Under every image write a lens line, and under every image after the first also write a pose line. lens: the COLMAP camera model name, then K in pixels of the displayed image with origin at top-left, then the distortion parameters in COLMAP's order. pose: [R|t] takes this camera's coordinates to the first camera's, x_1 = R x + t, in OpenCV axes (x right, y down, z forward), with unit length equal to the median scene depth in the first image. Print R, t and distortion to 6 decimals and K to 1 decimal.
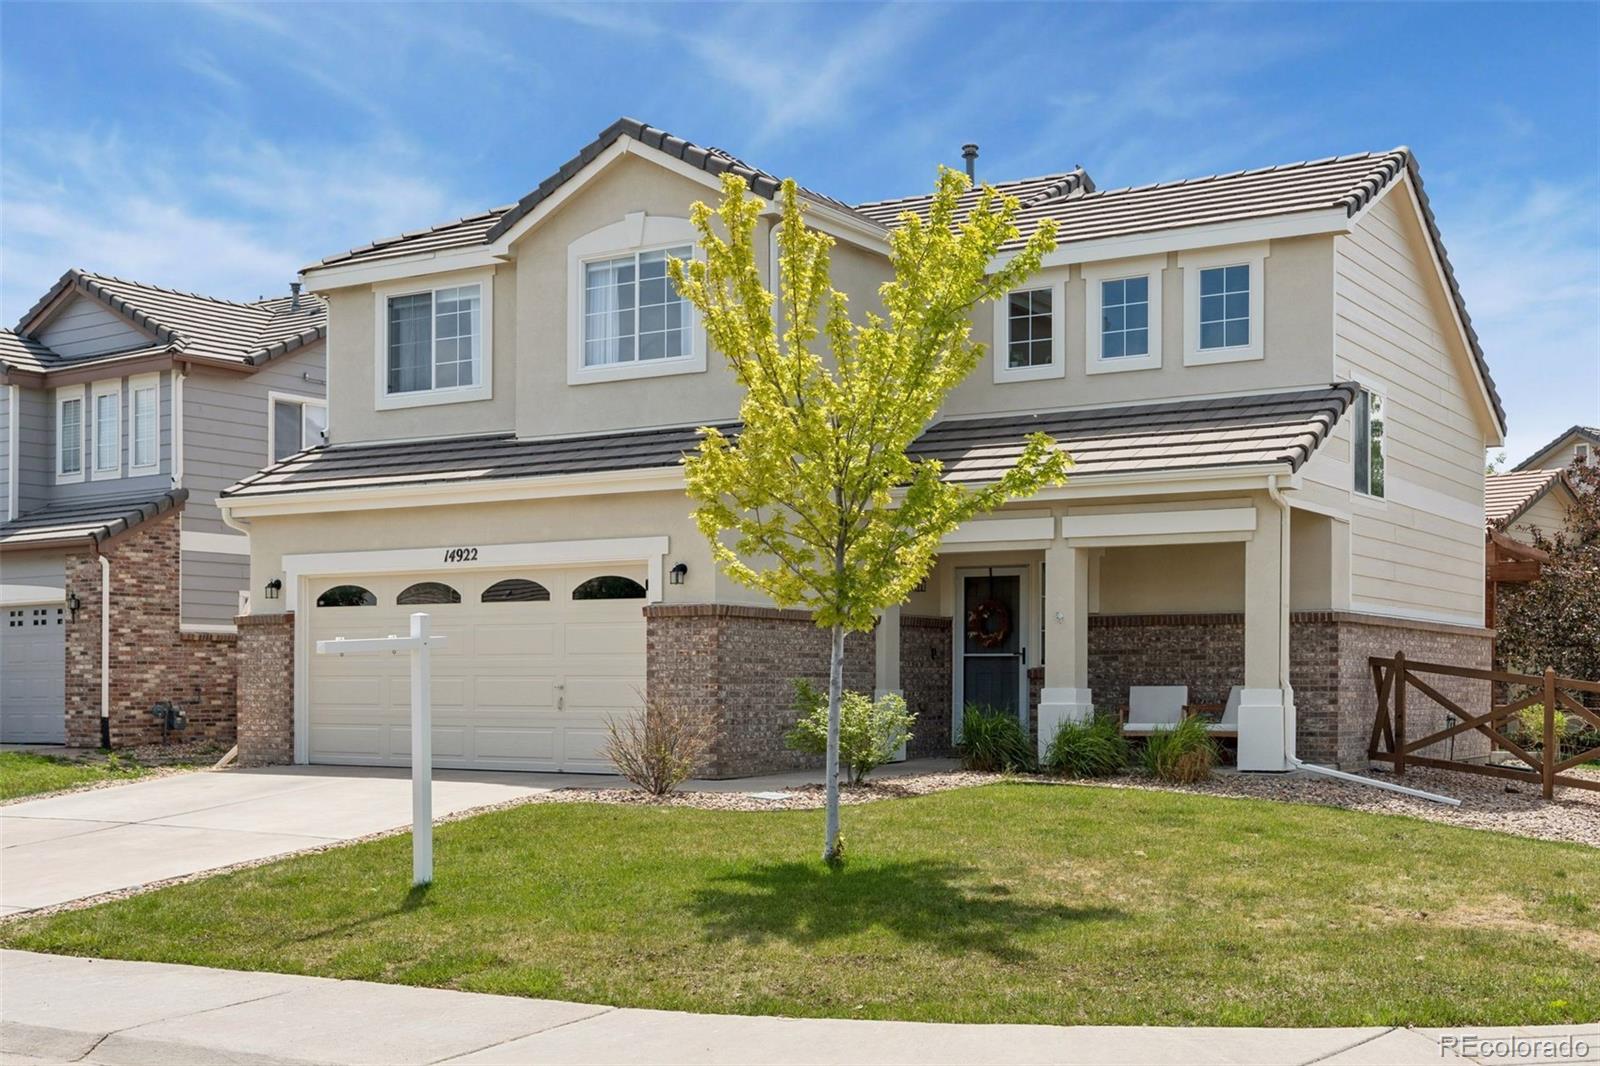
lens RADIAL K [[1953.9, 0, 800.7], [0, 1953.9, 533.6], [0, 0, 1]] dist [-0.011875, 0.000000]
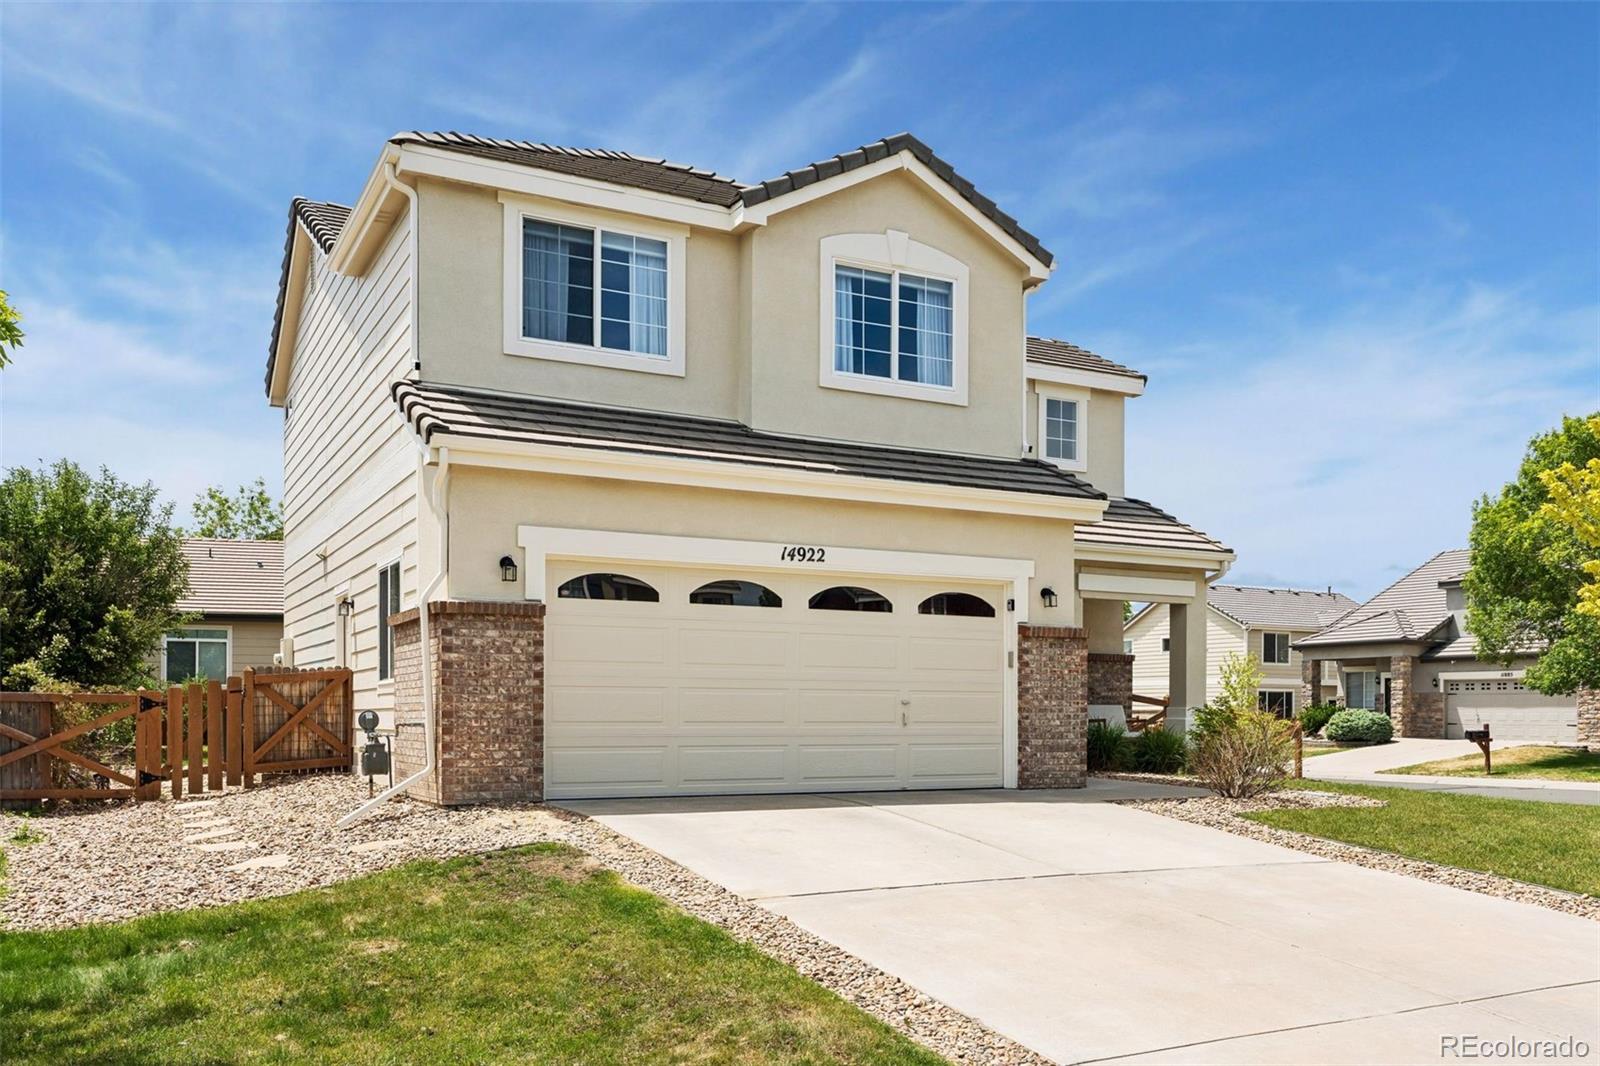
lens RADIAL K [[1363.8, 0, 833.5], [0, 1363.8, 646.0], [0, 0, 1]] dist [0.016935, 0.004009]
pose [[0.486588, 0.043440, 0.872551, -0.693909], [-0.070983, 0.997427, -0.010073, 0.056820], [-0.870743, -0.057035, 0.488419, 0.664799]]
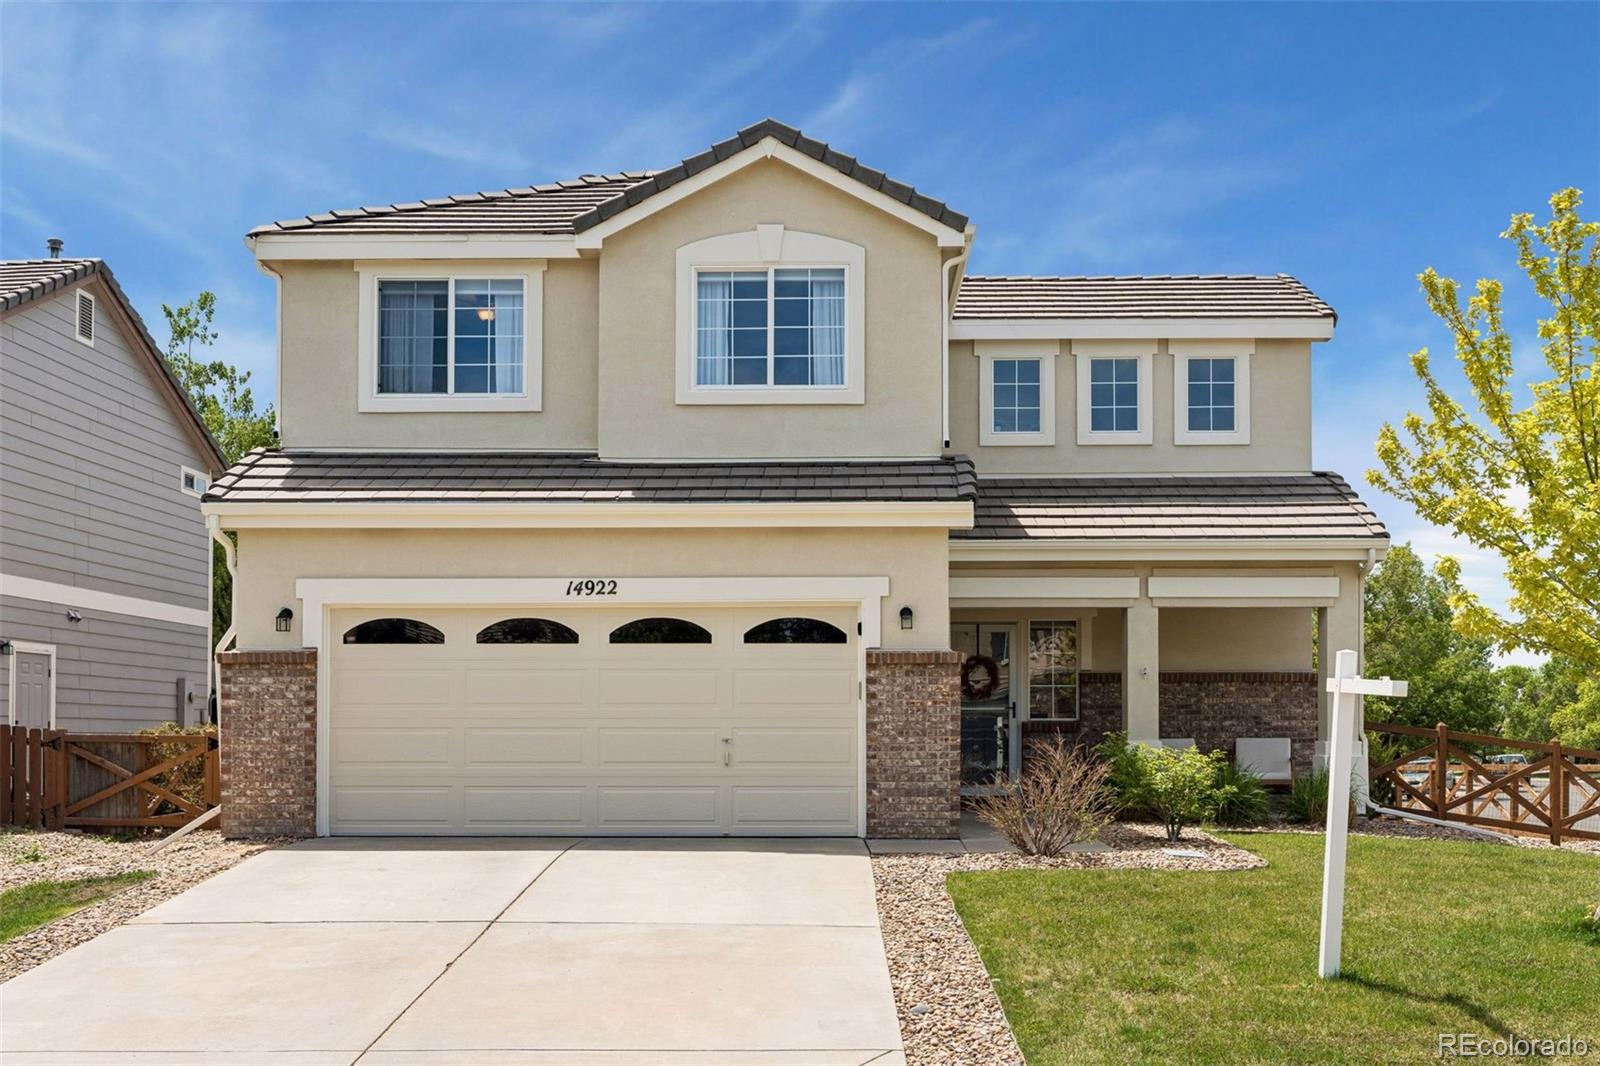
lens RADIAL K [[1674.7, 0, 828.7], [0, 1674.7, 608.3], [0, 0, 1]] dist [-0.008380, 0.000000]
pose [[0.850946, 0.039152, 0.523792, -0.460618], [-0.038664, 0.999182, -0.011873, 0.024226], [-0.523829, -0.010148, 0.851763, 0.308720]]
